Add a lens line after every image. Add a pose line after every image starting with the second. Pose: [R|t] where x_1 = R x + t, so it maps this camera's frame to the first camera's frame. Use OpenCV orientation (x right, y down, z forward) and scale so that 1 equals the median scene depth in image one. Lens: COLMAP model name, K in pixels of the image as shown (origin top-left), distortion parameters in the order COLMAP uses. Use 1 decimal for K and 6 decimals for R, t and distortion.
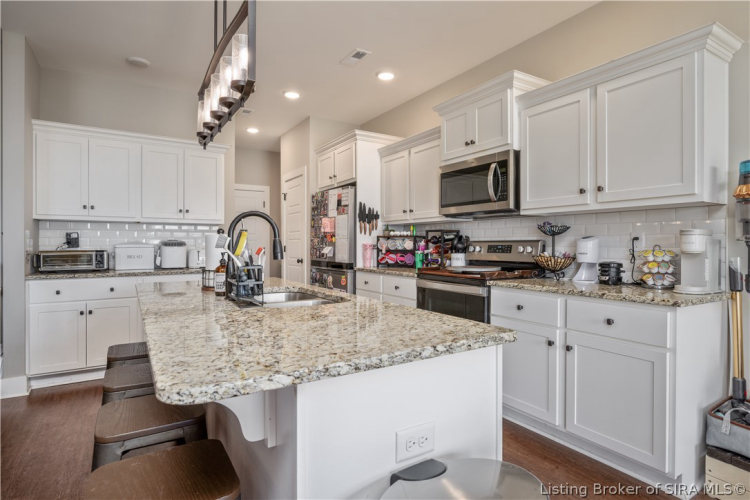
lens RADIAL K [[400.2, 0, 375.0], [0, 400.2, 248.4], [0, 0, 1]] dist [0.000439, 0.000044]
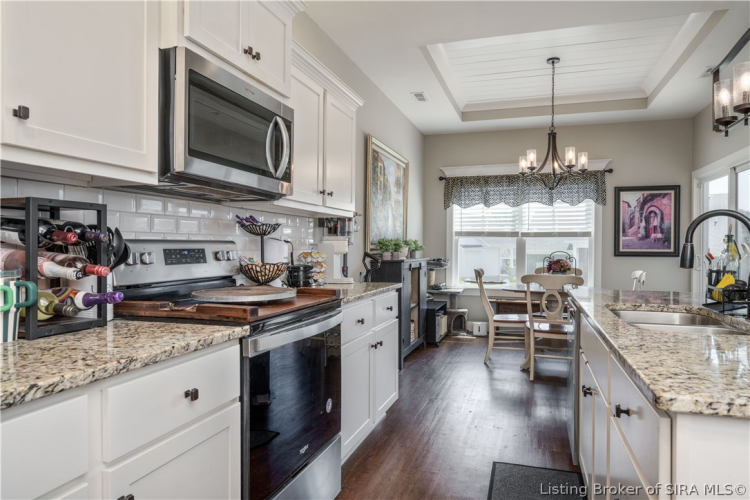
lens RADIAL K [[483.3, 0, 375.7], [0, 483.3, 248.4], [0, 0, 1]] dist [-0.000109, 0.000065]
pose [[-0.651519, -0.005357, 0.758613, -0.346171], [-0.000334, 0.999977, 0.006775, -0.013662], [-0.758632, 0.004161, -0.651506, 1.285361]]
